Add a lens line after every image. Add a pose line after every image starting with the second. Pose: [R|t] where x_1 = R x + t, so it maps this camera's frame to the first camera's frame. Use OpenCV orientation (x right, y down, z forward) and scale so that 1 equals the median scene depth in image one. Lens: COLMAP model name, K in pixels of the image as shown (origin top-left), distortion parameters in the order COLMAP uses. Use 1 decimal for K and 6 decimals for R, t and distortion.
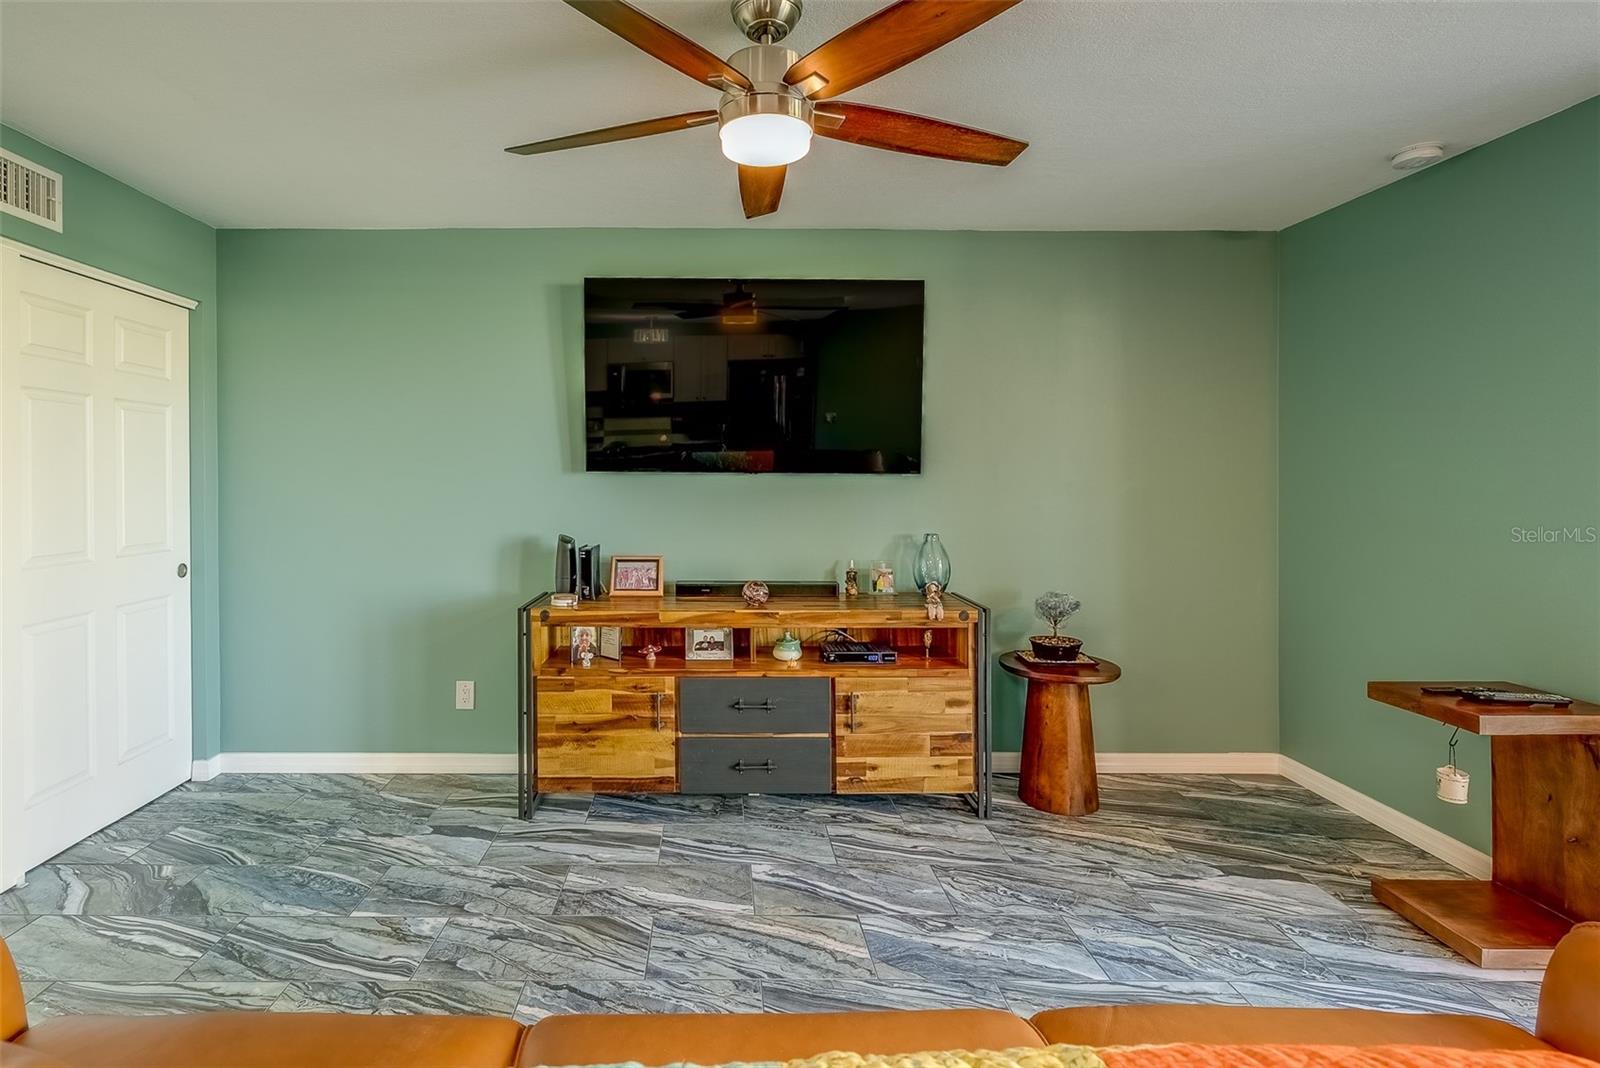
lens RADIAL K [[743.0, 0, 777.5], [0, 743.0, 478.2], [0, 0, 1]] dist [-0.009821, 0.002821]
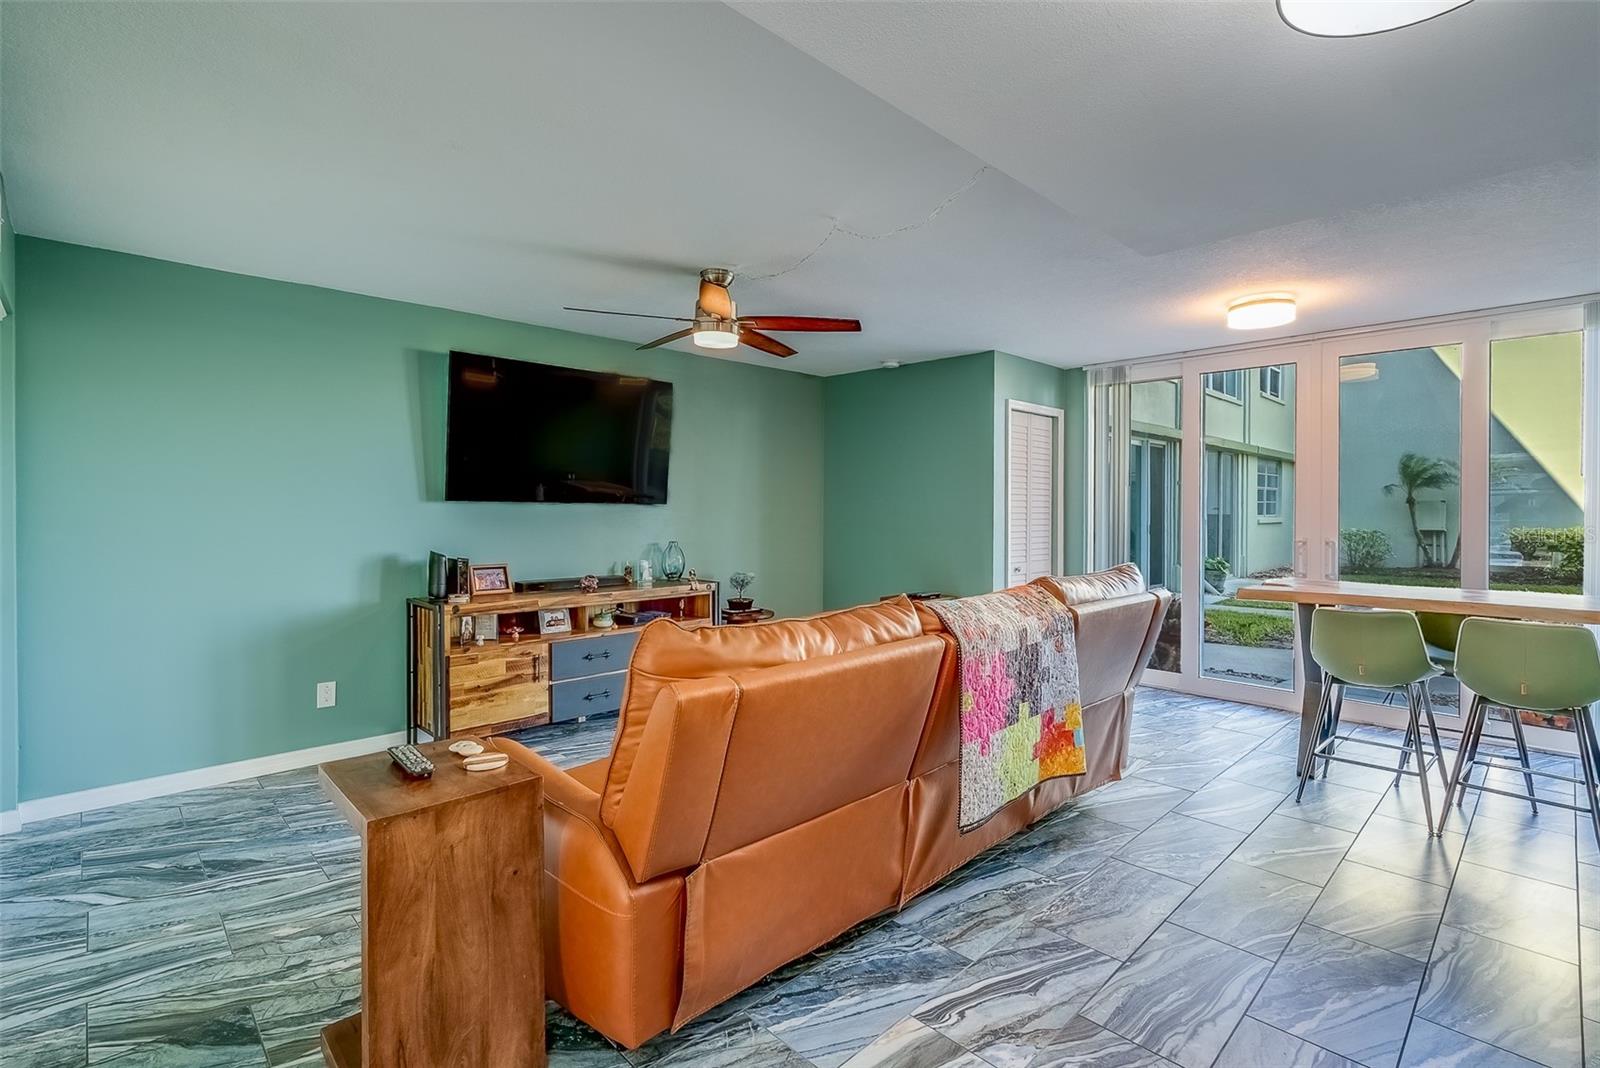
lens RADIAL K [[743.0, 0, 809.0], [0, 743.0, 519.9], [0, 0, 1]] dist [-0.009821, 0.002821]
pose [[0.721174, -0.012366, 0.692644, -0.729577], [0.000172, 0.999844, 0.017671, 0.001296], [-0.692754, -0.012625, 0.721063, -0.372235]]
